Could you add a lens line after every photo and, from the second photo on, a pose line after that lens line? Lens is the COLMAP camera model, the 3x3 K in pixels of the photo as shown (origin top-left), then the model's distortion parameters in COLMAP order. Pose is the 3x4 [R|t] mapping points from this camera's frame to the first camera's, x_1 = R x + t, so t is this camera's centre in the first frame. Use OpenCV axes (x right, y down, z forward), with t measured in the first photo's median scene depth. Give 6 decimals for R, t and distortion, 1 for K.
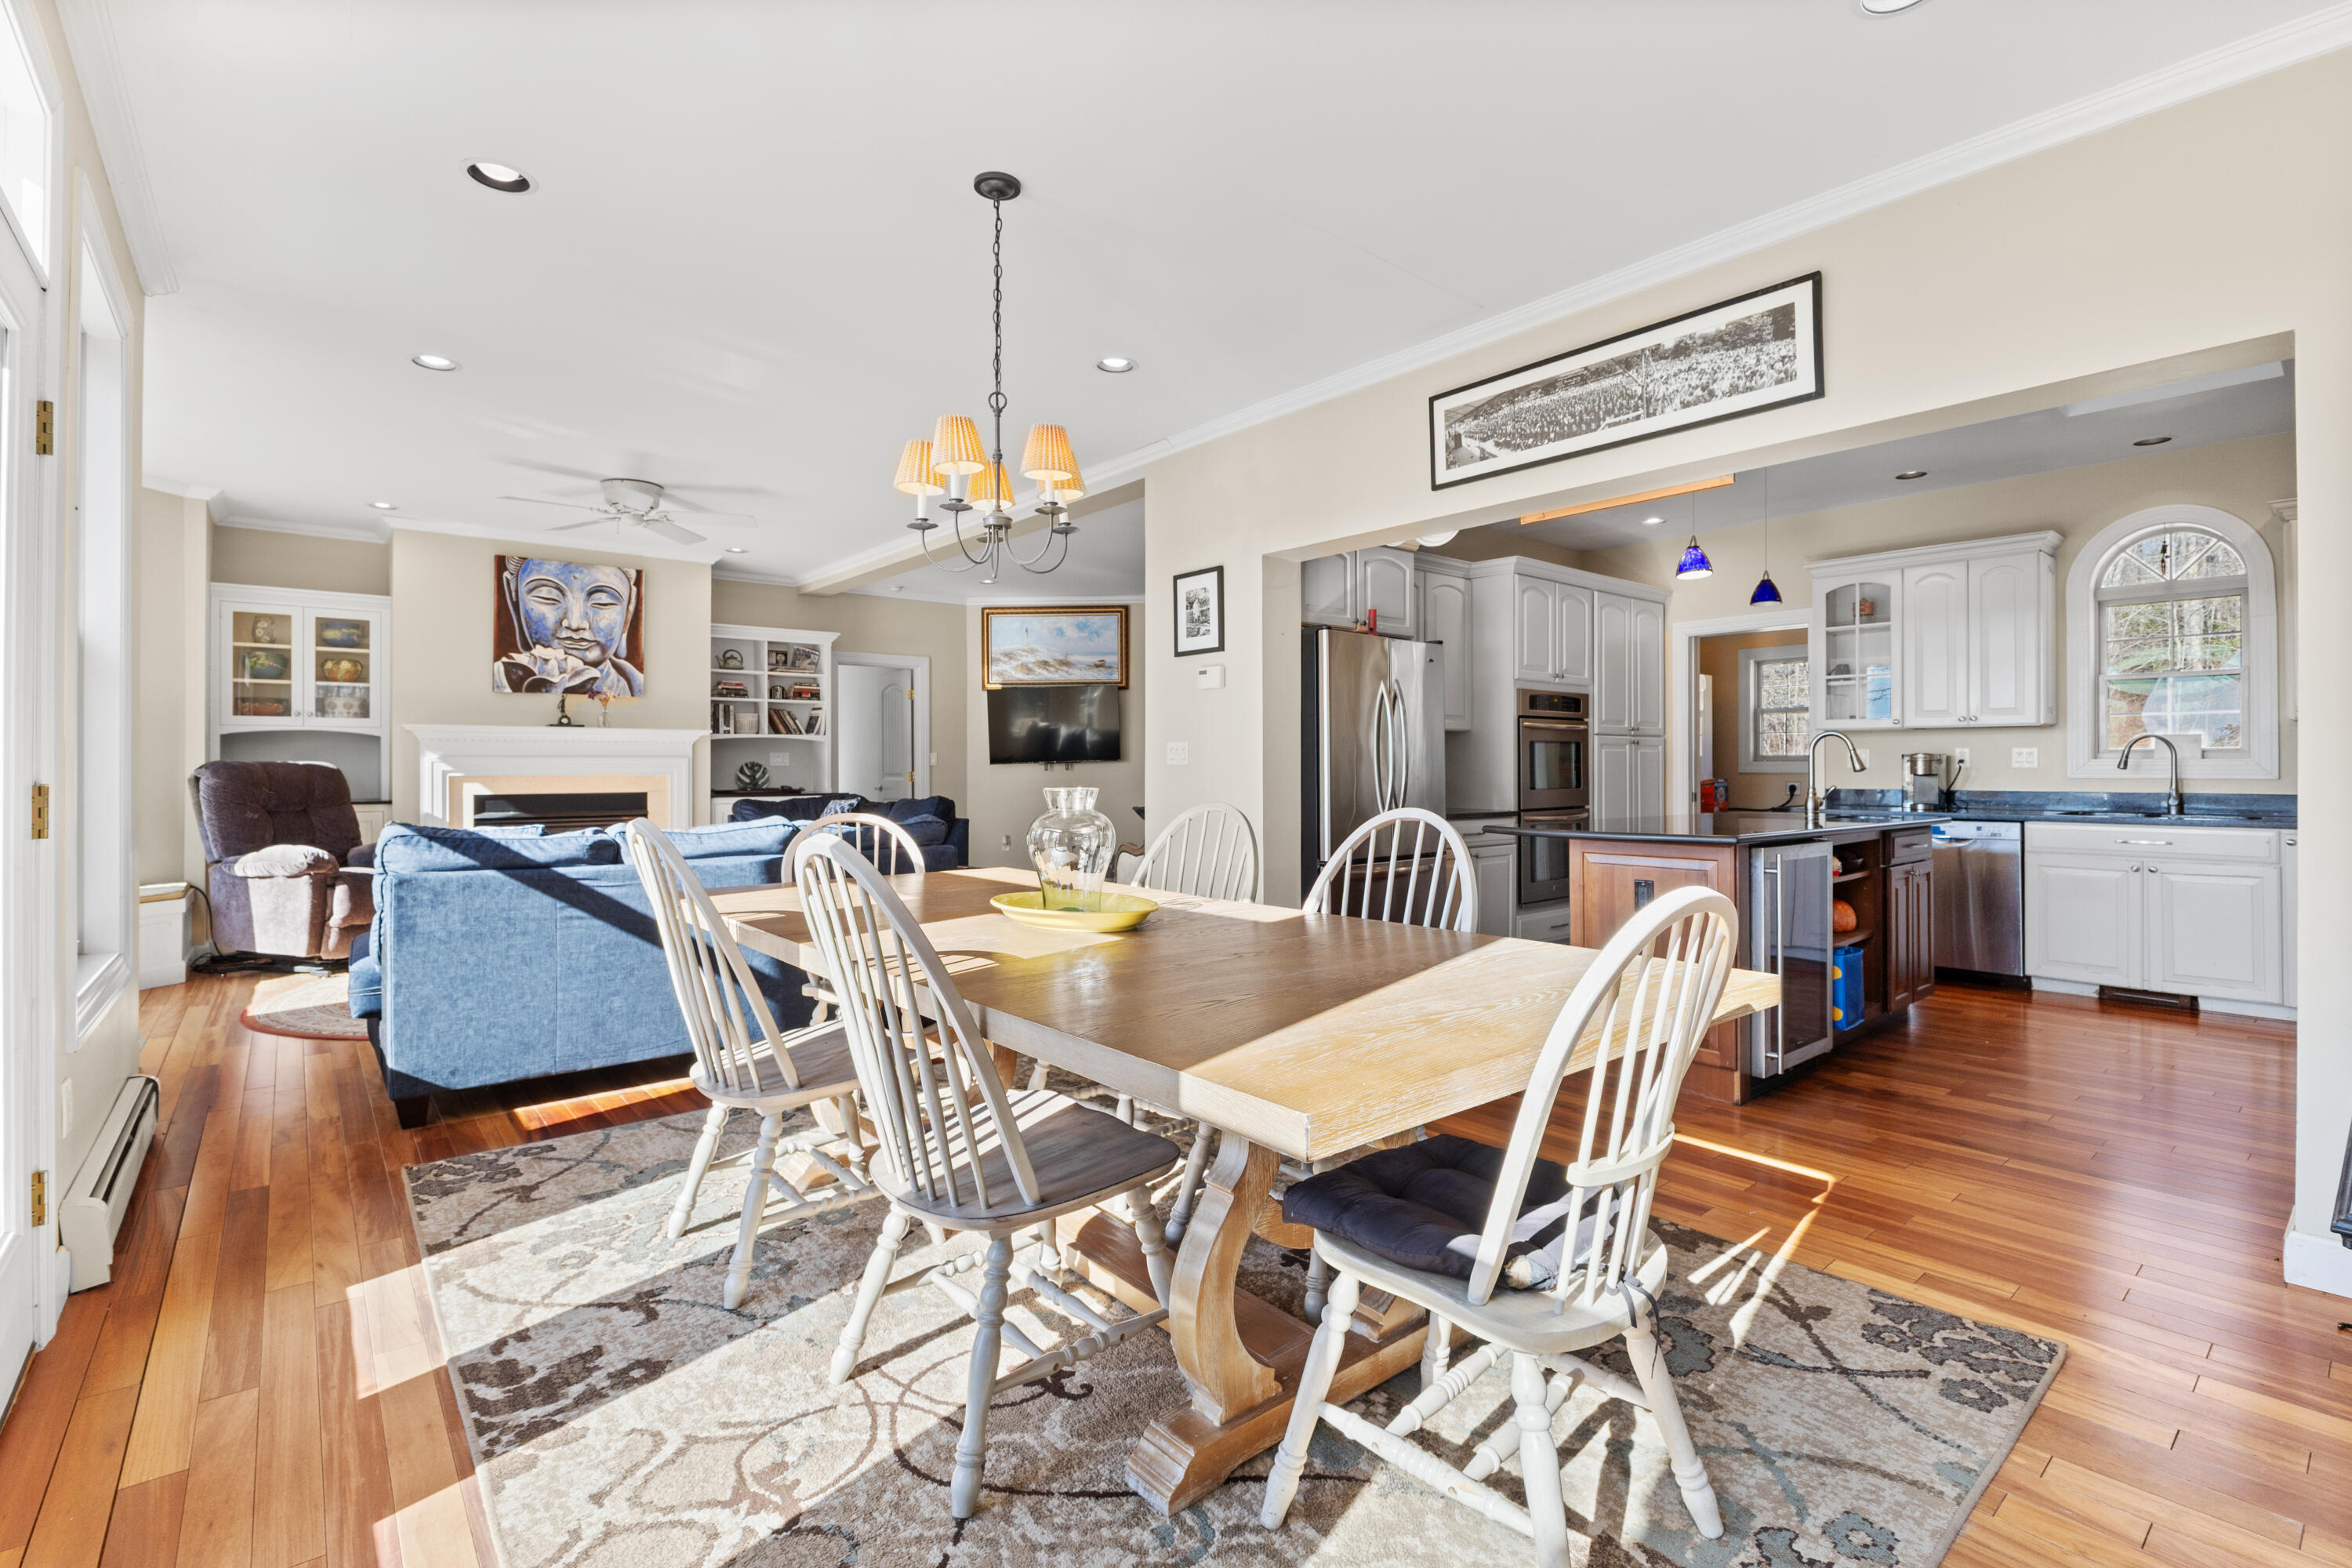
lens RADIAL K [[1064.9, 0, 1189.0], [0, 1064.9, 764.6], [0, 0, 1]] dist [-0.007951, -0.000304]
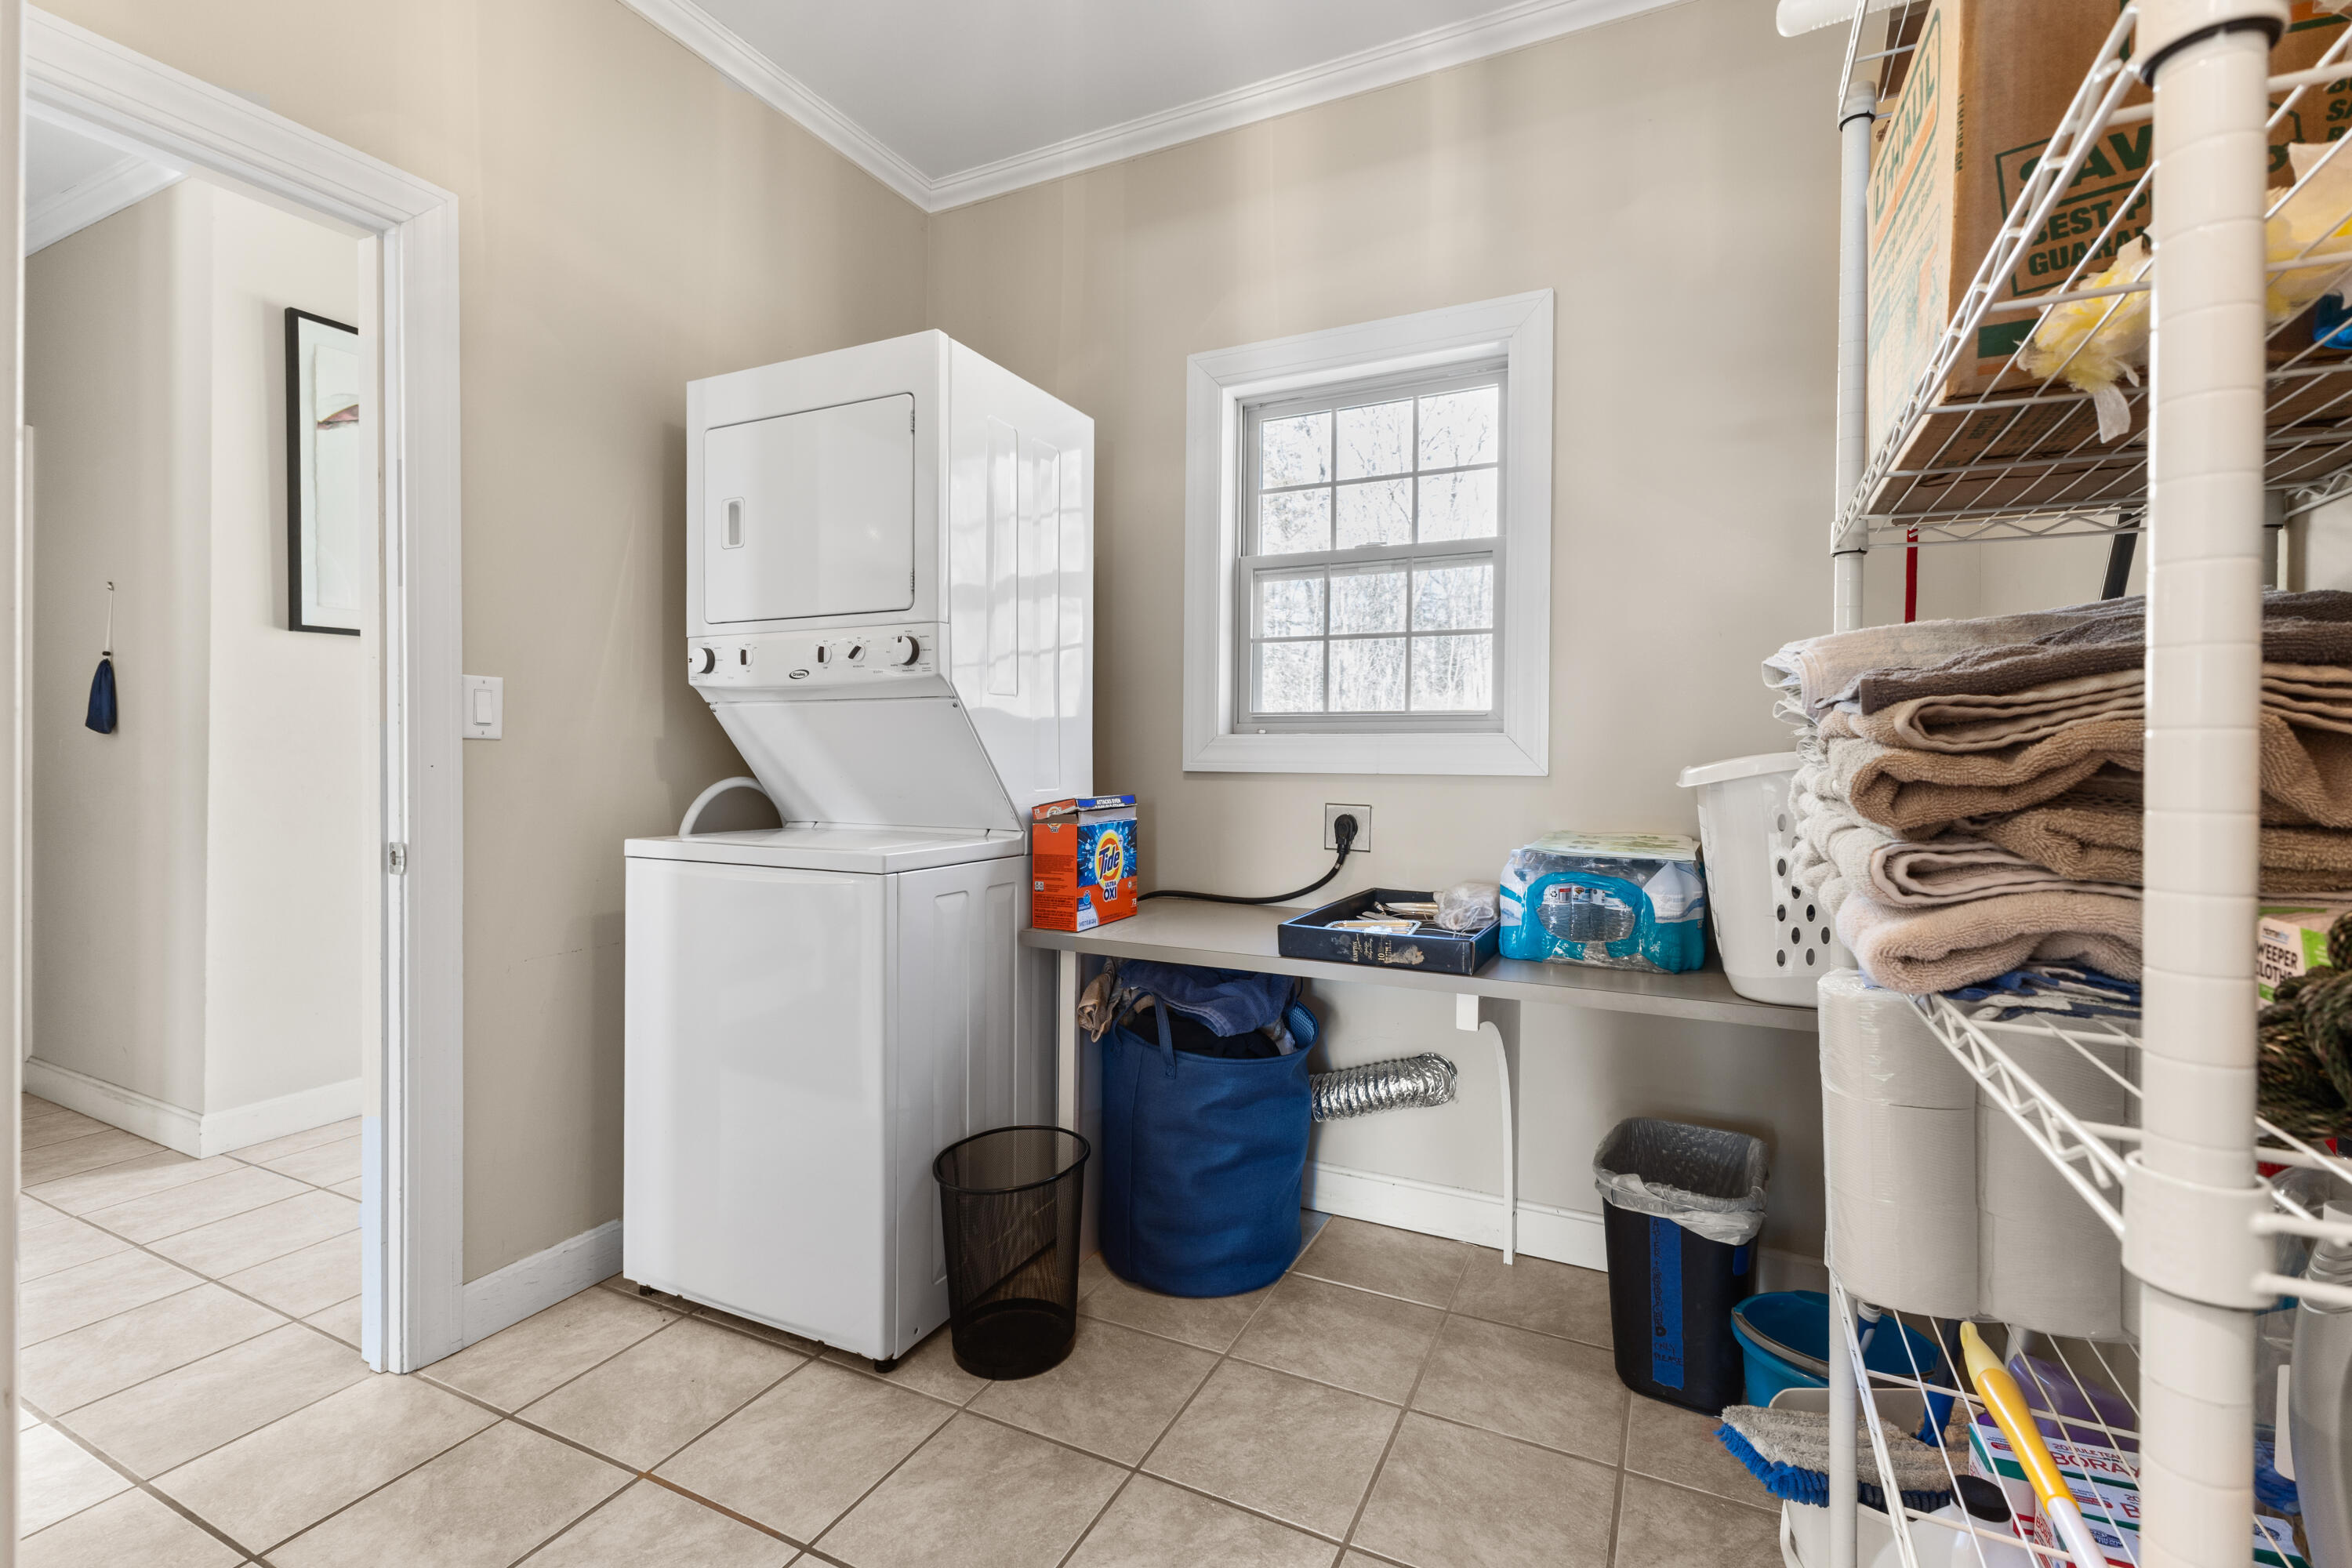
lens RADIAL K [[1035.7, 0, 1180.2], [0, 1035.7, 779.7], [0, 0, 1]] dist [0.009326, -0.000114]
pose [[0.919478, -0.002271, 0.393135, 0.539795], [-0.007450, 0.999703, 0.023200, 0.004283], [-0.393071, -0.024261, 0.919188, 0.984765]]
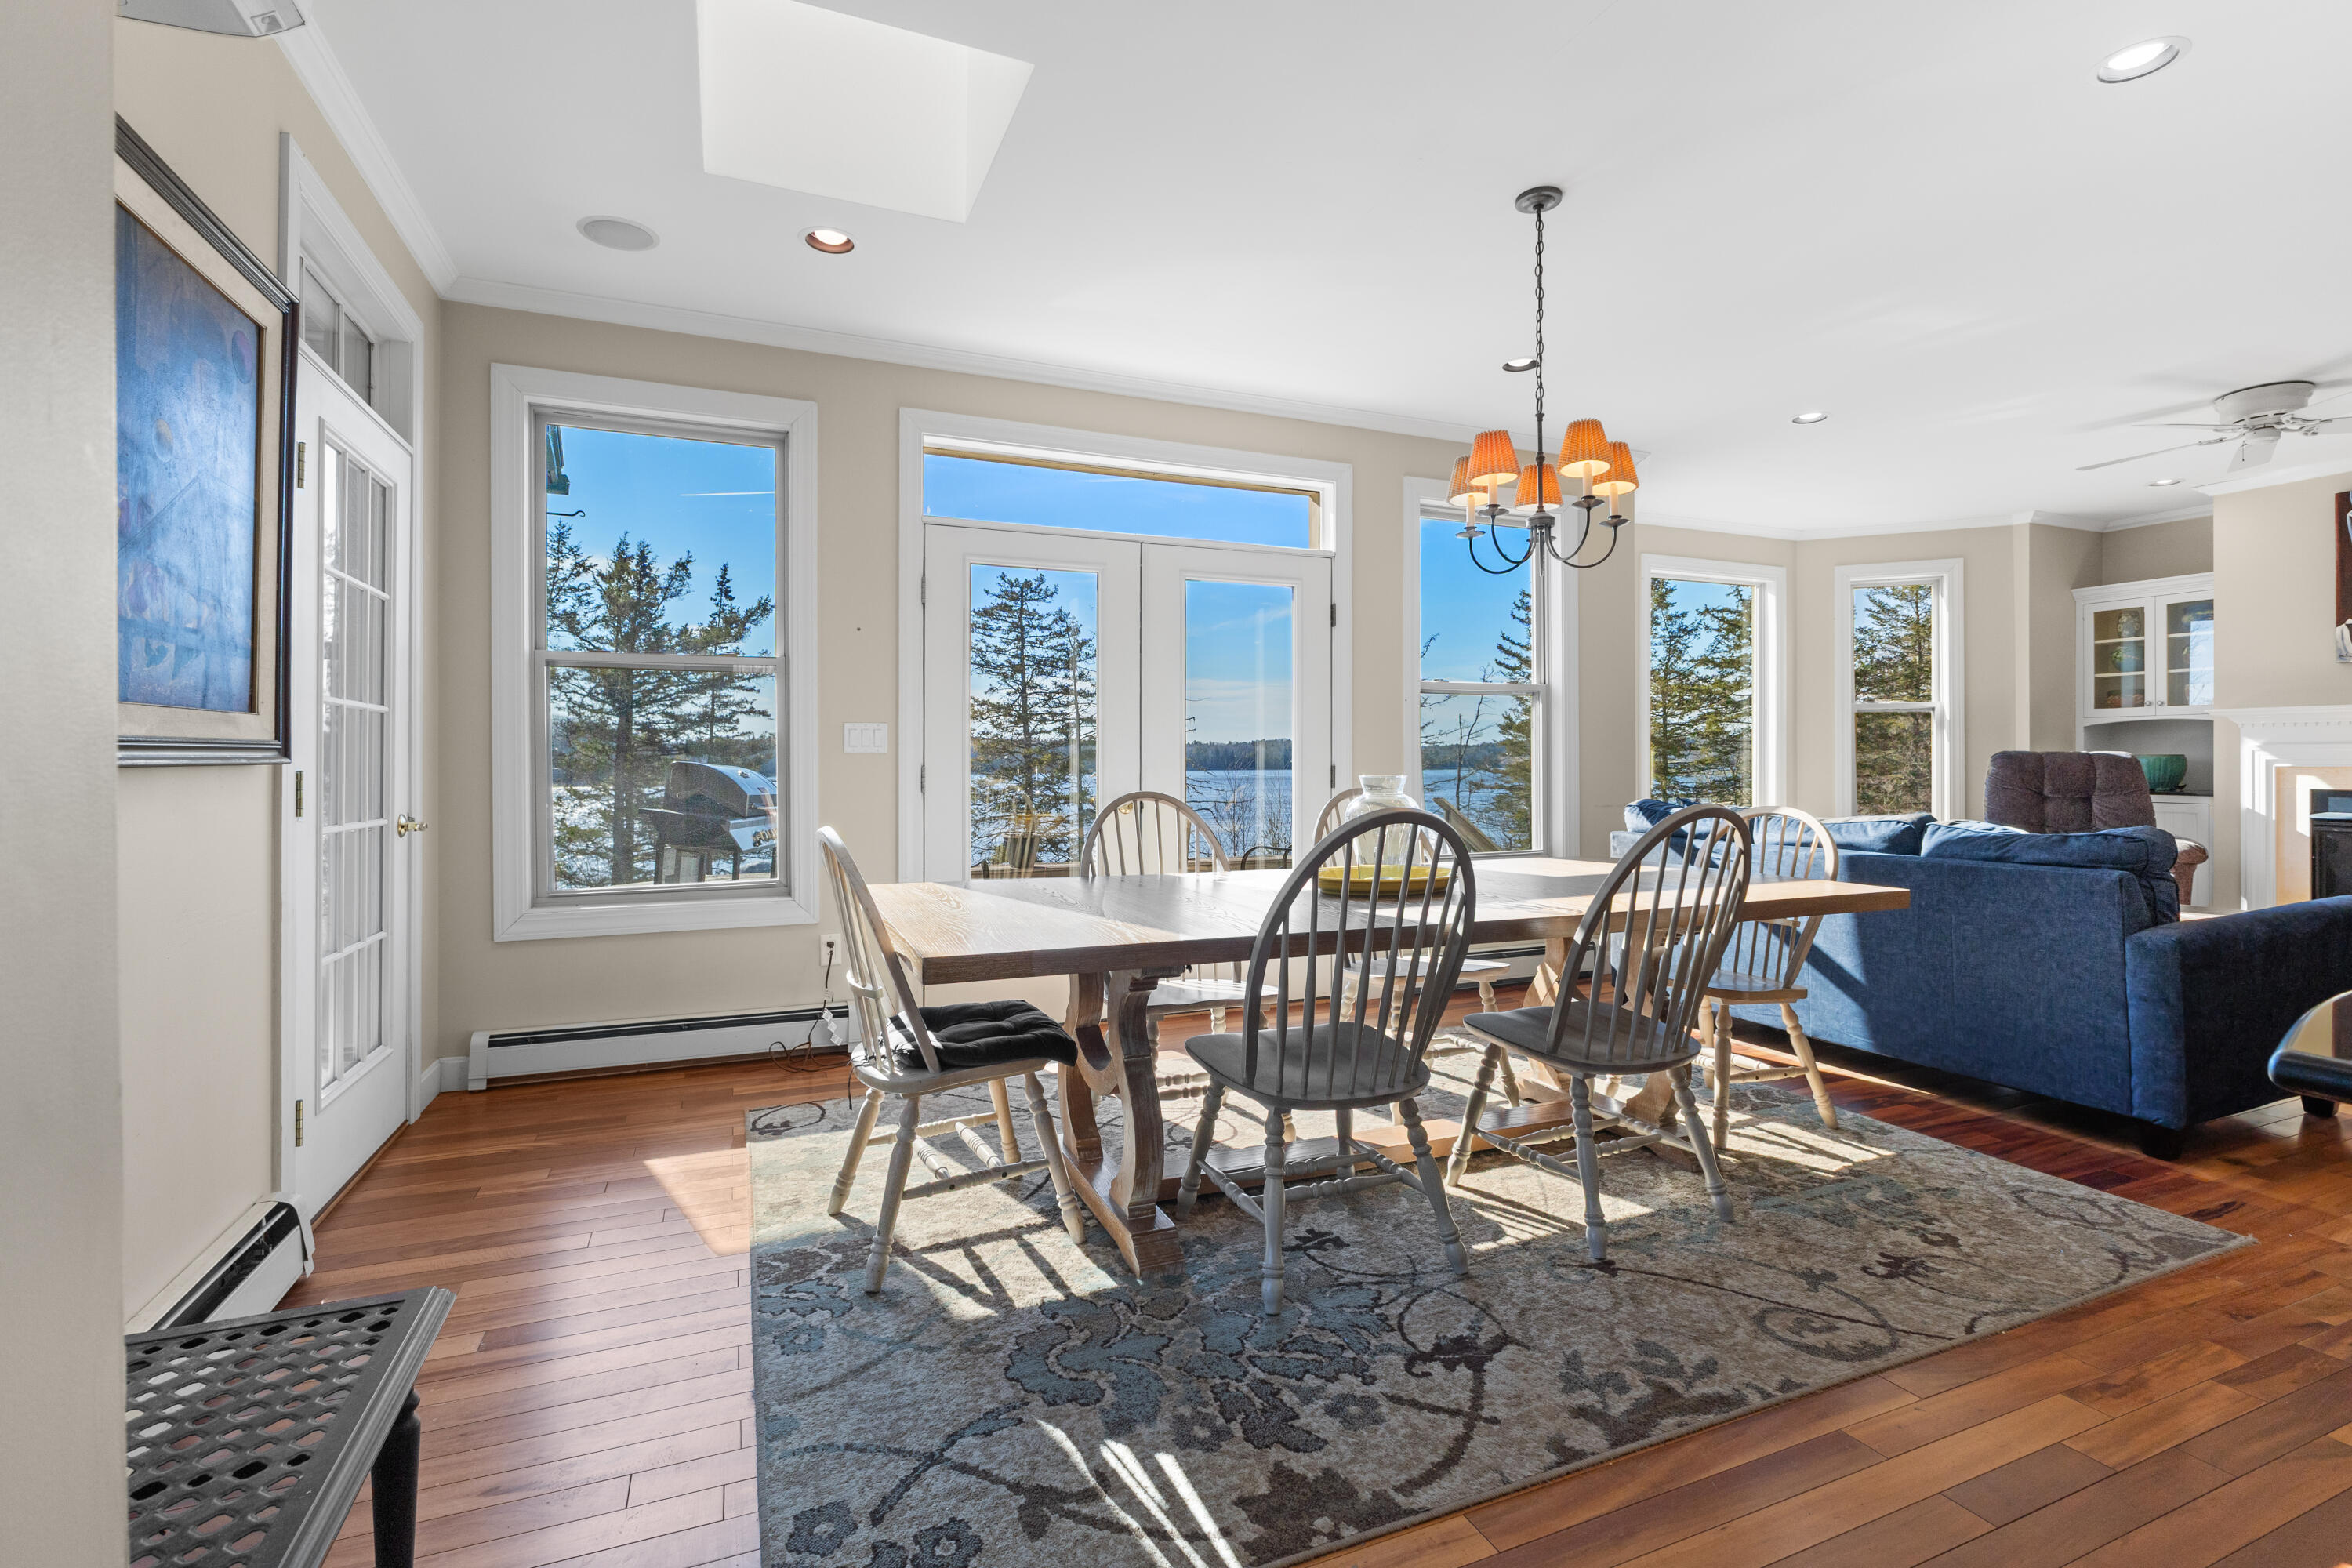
lens RADIAL K [[1067.0, 0, 1172.1], [0, 1067.0, 760.1], [0, 0, 1]] dist [-0.010763, -0.000486]
pose [[-0.304924, 0.002111, -0.952374, 0.390530], [0.003010, 0.999995, 0.001252, 0.001546], [0.952372, -0.002485, -0.304929, 0.410608]]
